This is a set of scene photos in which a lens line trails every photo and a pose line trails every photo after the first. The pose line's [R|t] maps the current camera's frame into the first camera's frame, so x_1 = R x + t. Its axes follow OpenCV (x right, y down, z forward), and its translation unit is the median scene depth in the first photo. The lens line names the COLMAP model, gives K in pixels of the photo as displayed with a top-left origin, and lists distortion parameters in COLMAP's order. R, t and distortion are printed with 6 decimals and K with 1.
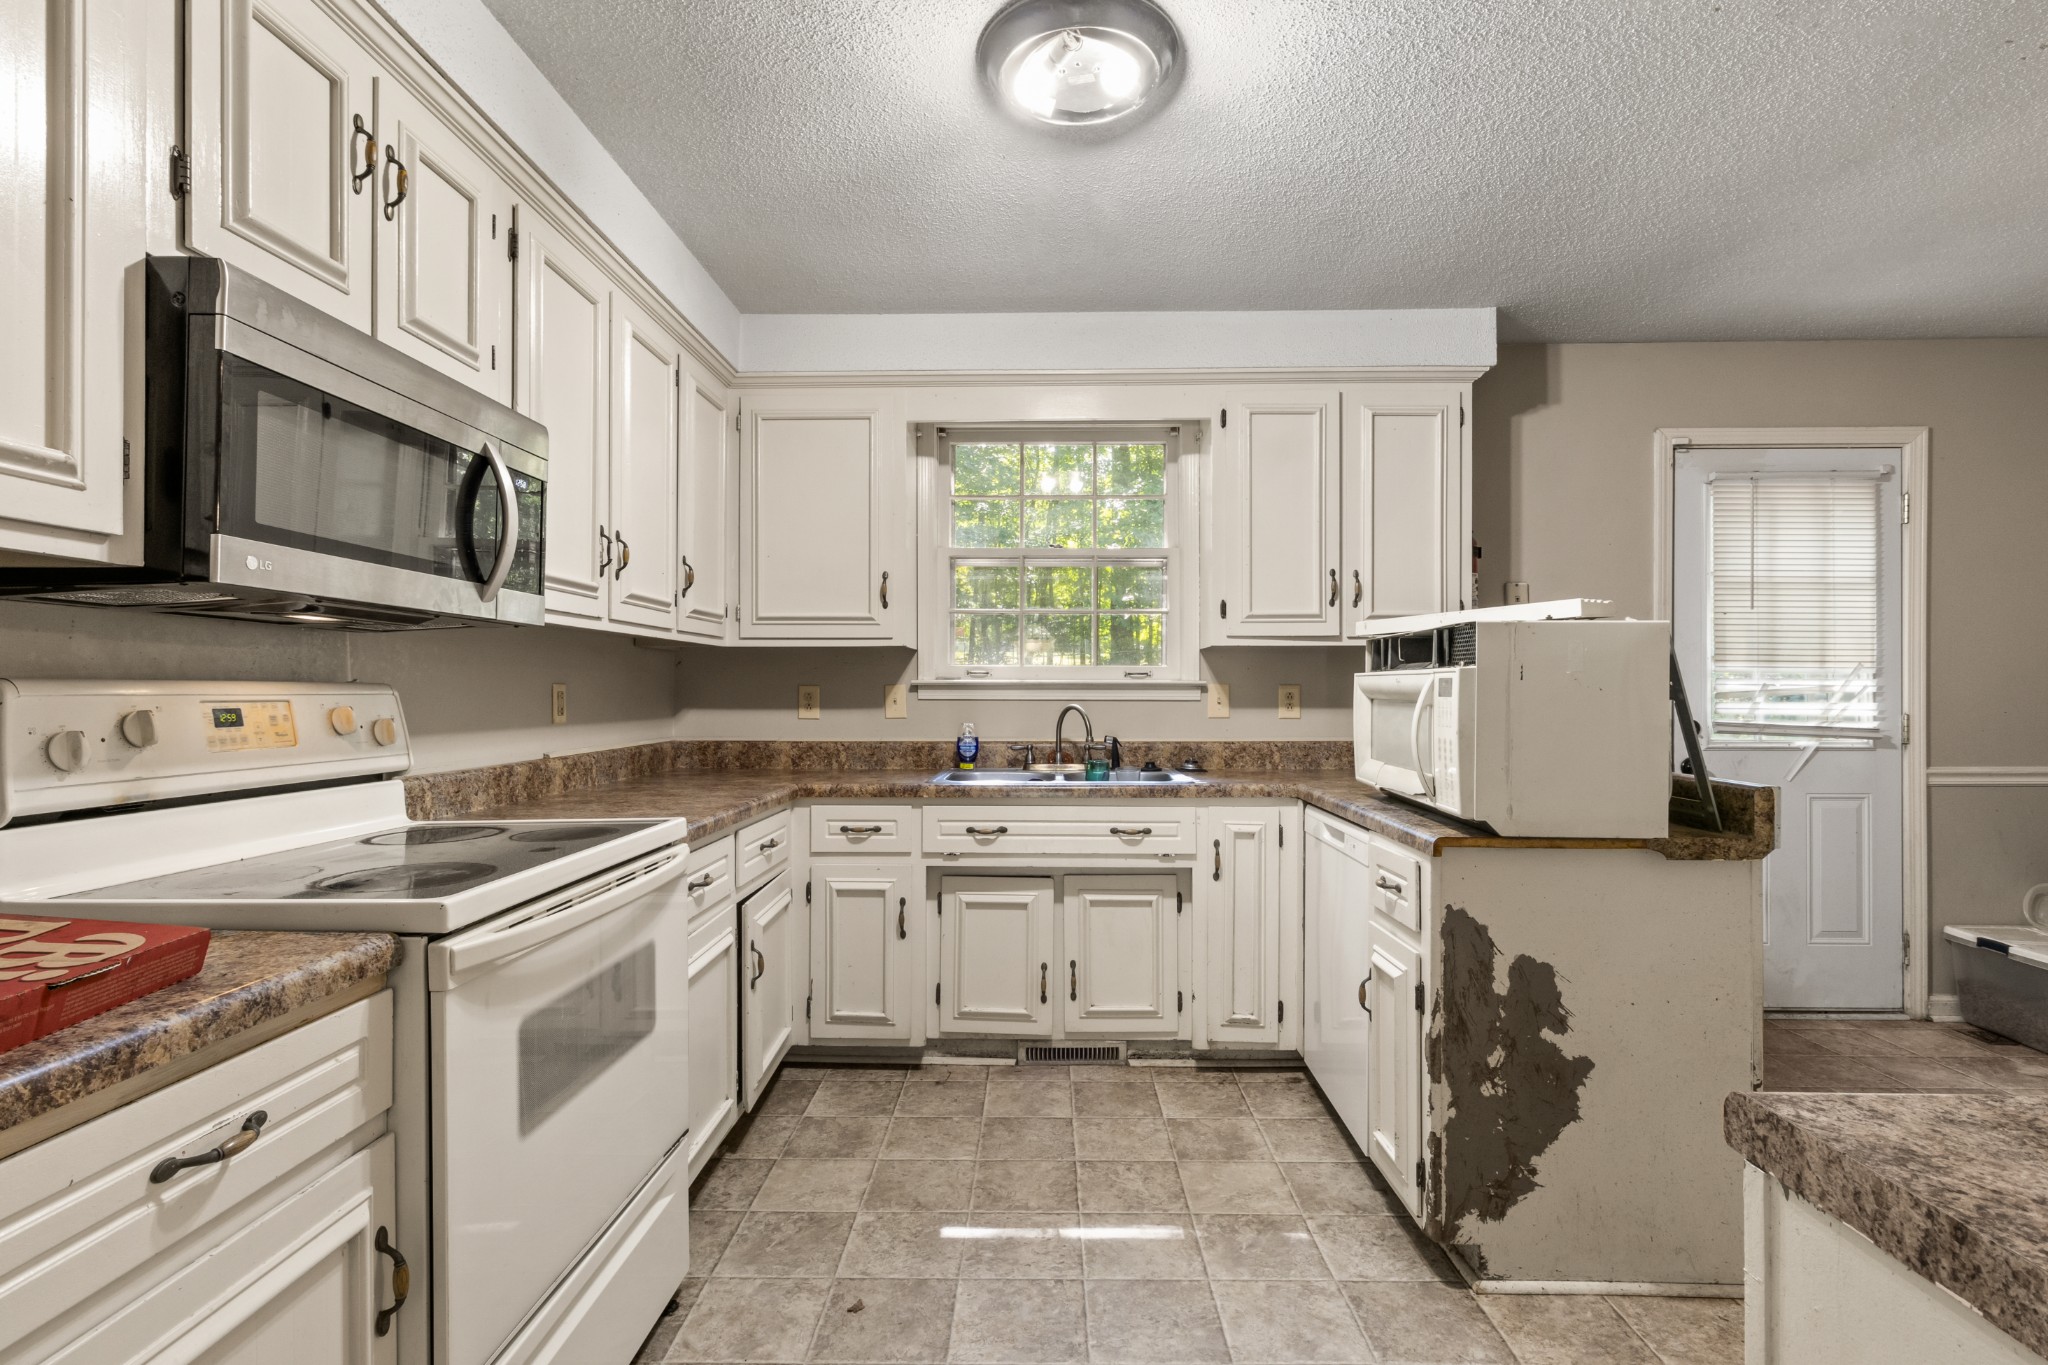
lens RADIAL K [[963.7, 0, 1027.5], [0, 963.7, 688.7], [0, 0, 1]] dist [0.002670, -0.000303]
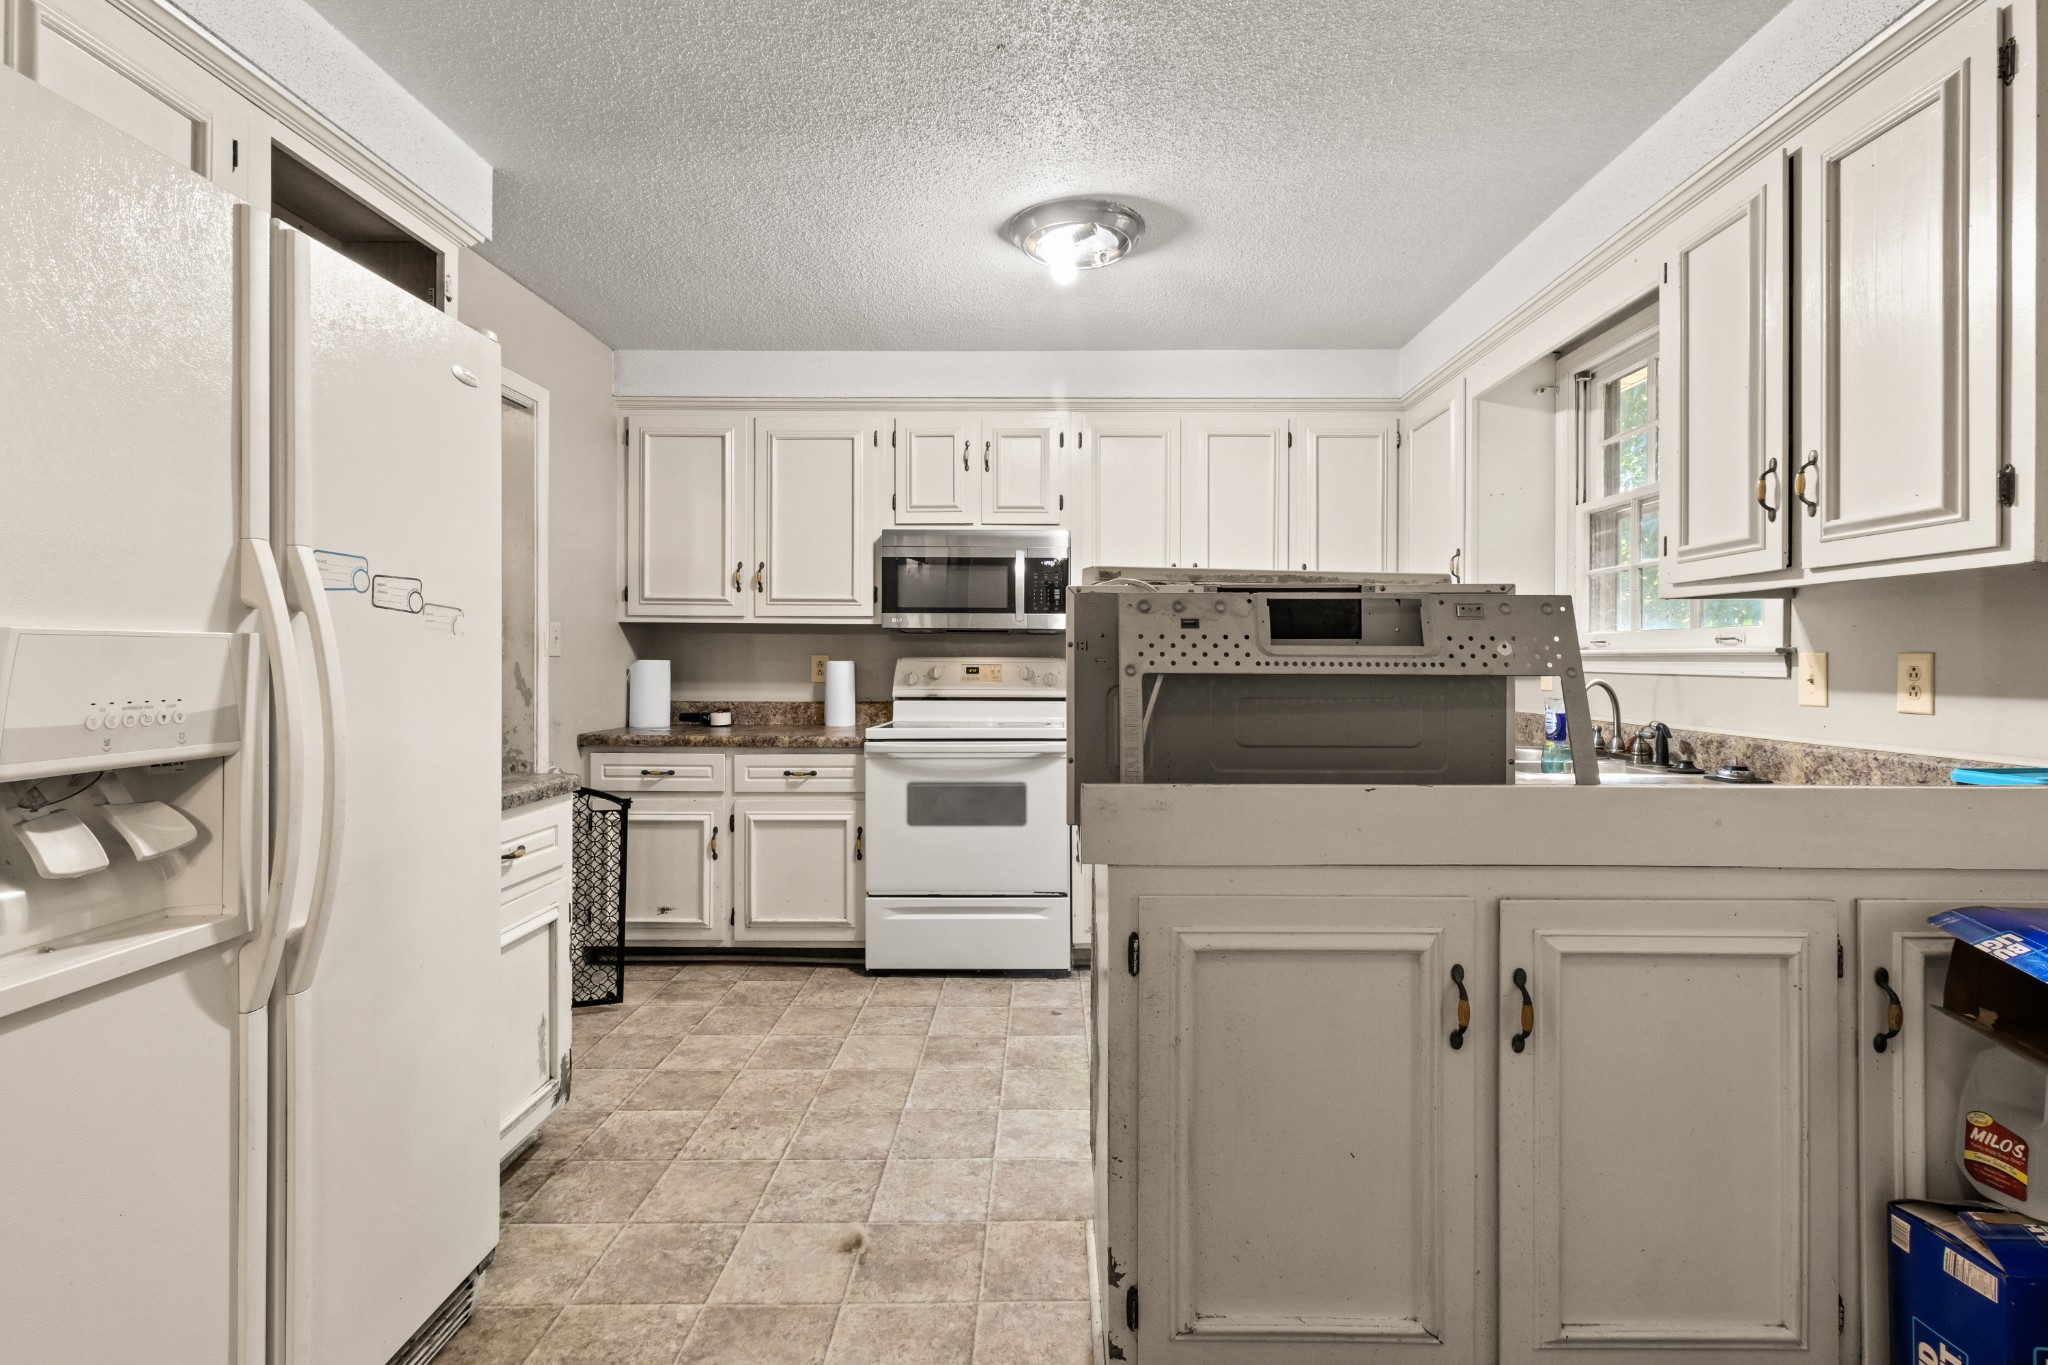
lens RADIAL K [[963.7, 0, 1029.8], [0, 963.7, 662.2], [0, 0, 1]] dist [0.002670, -0.000303]
pose [[0.021338, 0.002891, -0.999768, 1.555747], [0.000636, 0.999996, 0.002906, -0.000610], [0.999772, -0.000697, 0.021336, 0.909694]]
